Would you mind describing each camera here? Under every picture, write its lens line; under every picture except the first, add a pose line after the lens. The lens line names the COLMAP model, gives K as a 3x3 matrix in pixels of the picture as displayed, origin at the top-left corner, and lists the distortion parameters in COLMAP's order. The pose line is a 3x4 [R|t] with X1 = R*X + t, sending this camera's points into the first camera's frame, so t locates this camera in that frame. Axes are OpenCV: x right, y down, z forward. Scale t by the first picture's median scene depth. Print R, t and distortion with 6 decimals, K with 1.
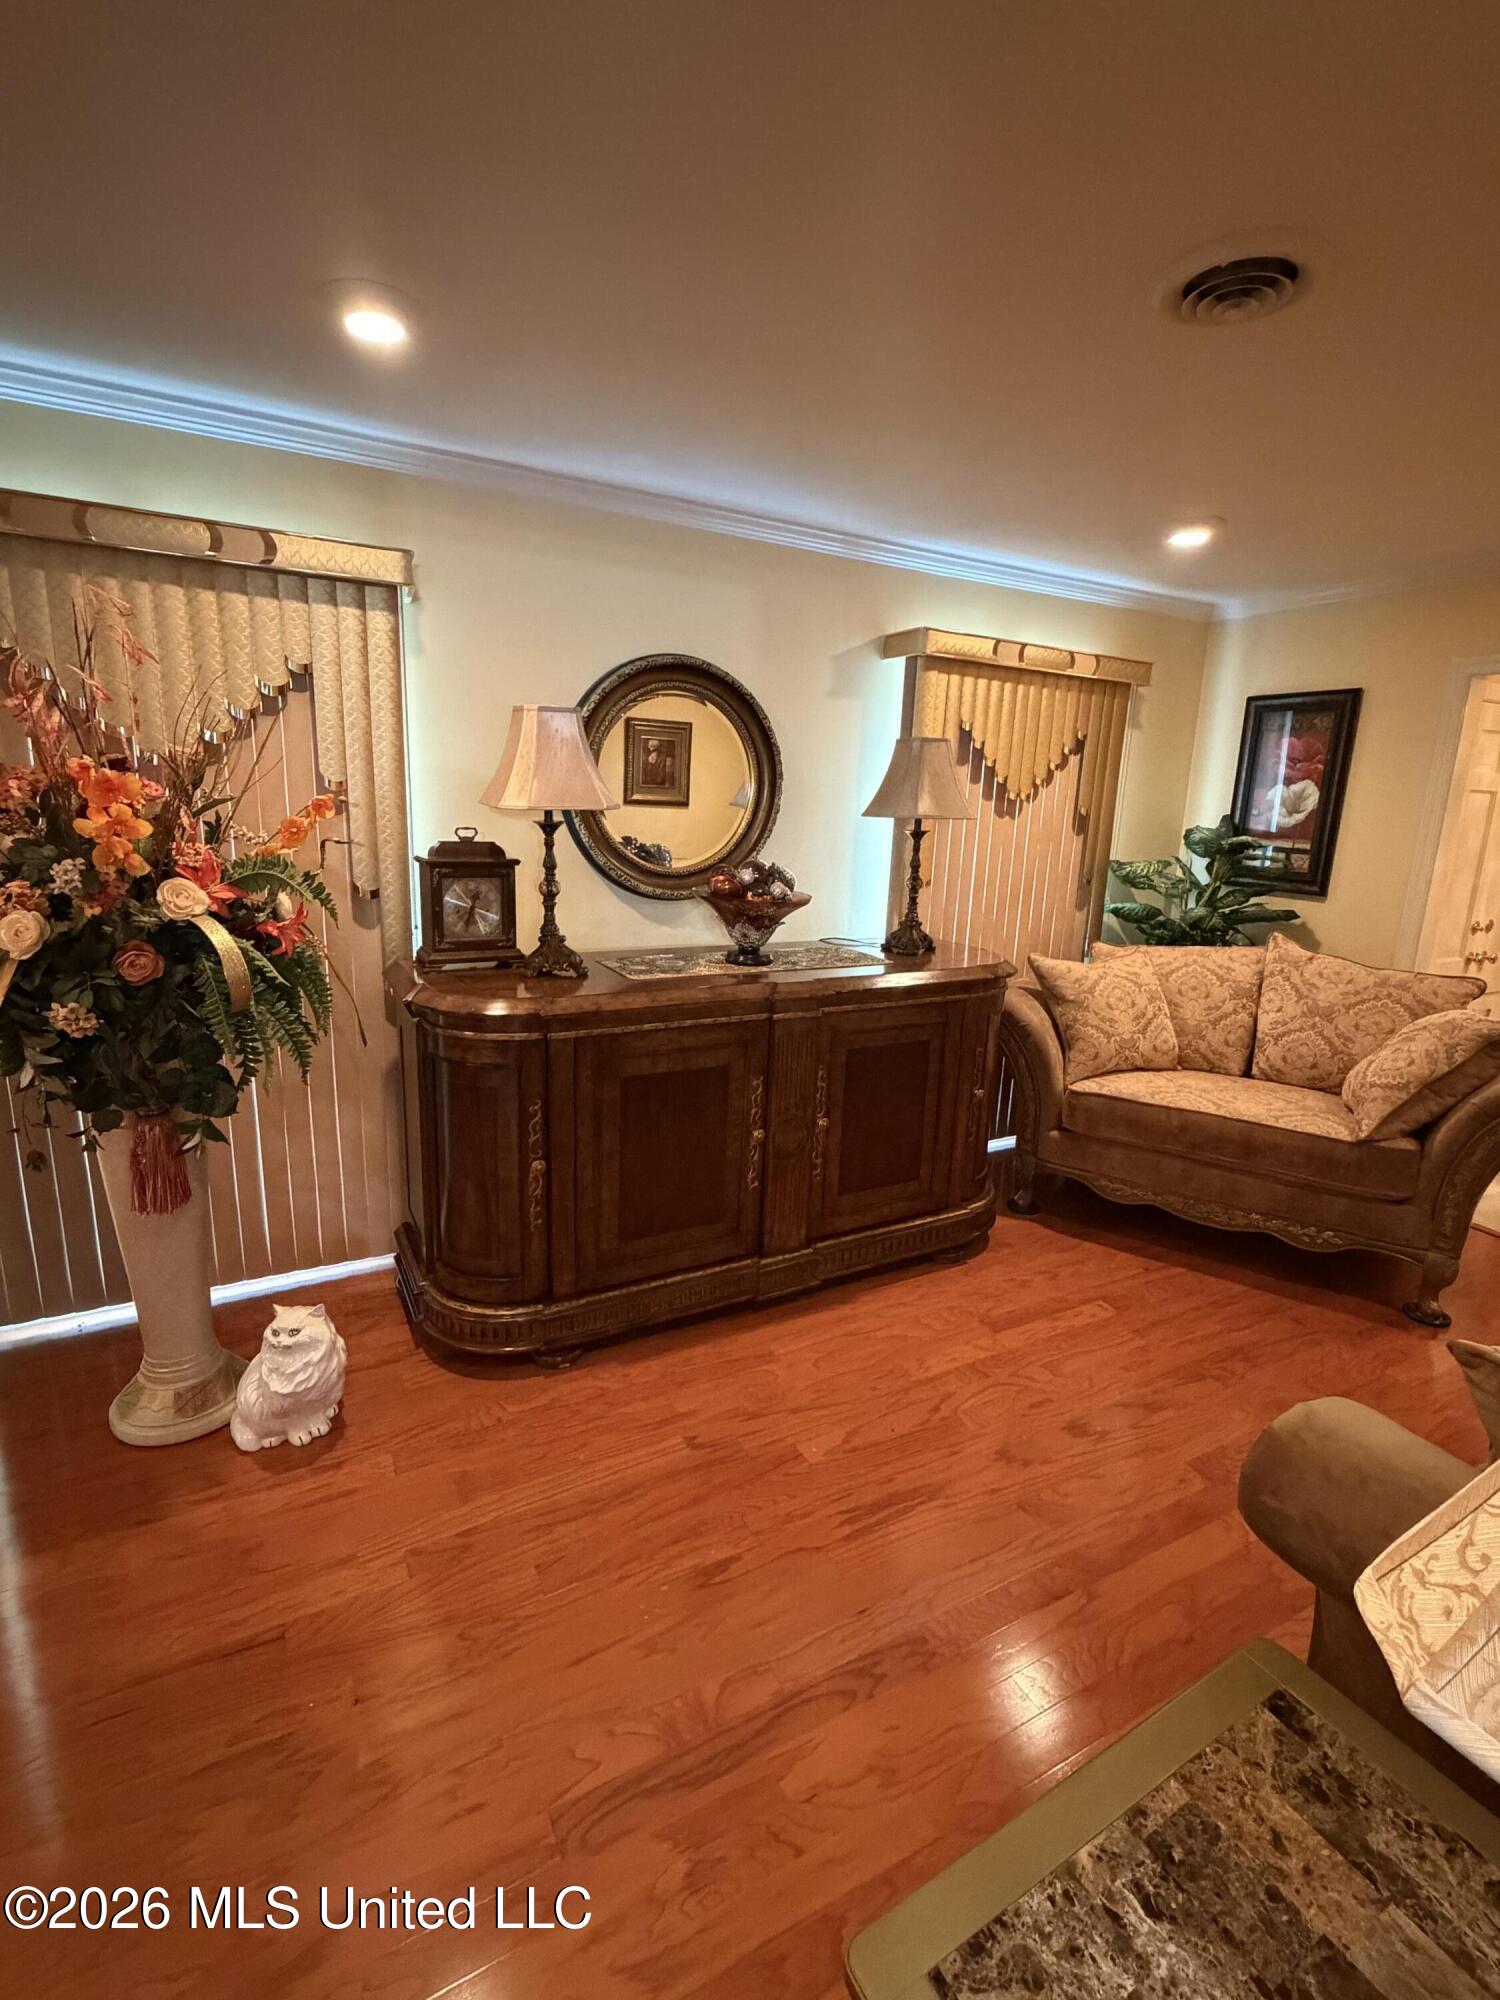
lens RADIAL K [[914.7, 0, 742.8], [0, 914.7, 999.9], [0, 0, 1]] dist [-0.004473, 0.000541]
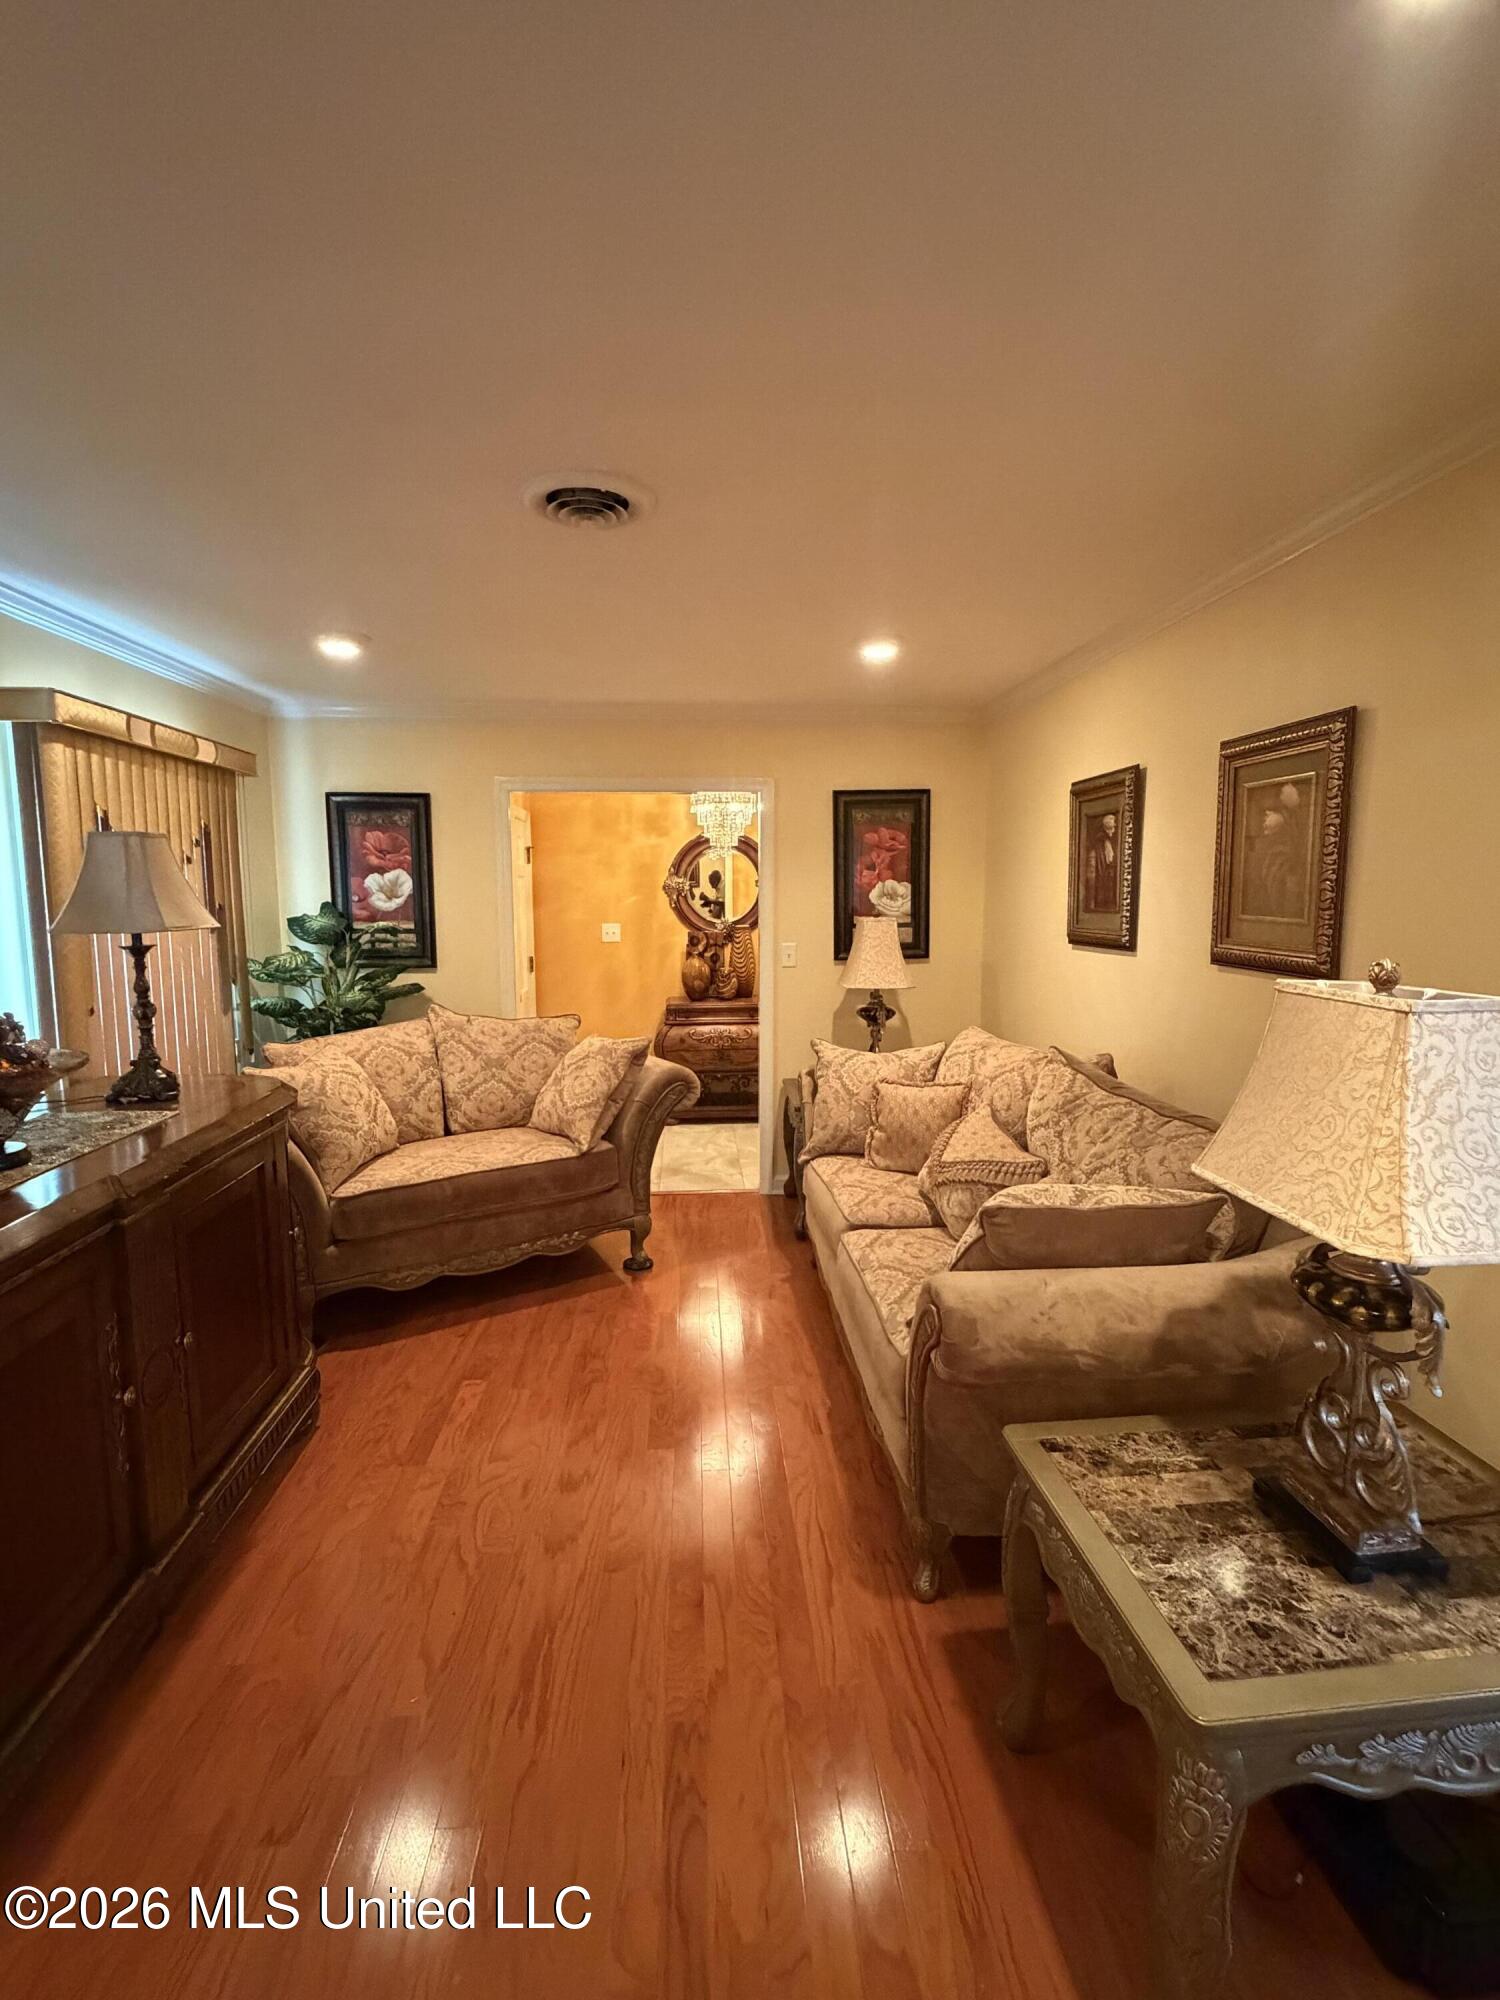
lens RADIAL K [[914.7, 0, 749.6], [0, 914.7, 999.1], [0, 0, 1]] dist [-0.004473, 0.000541]
pose [[0.406917, -0.144401, 0.901980, -0.292635], [0.213443, 0.975122, 0.059818, -0.068535], [-0.888178, 0.168181, 0.427615, 0.182845]]
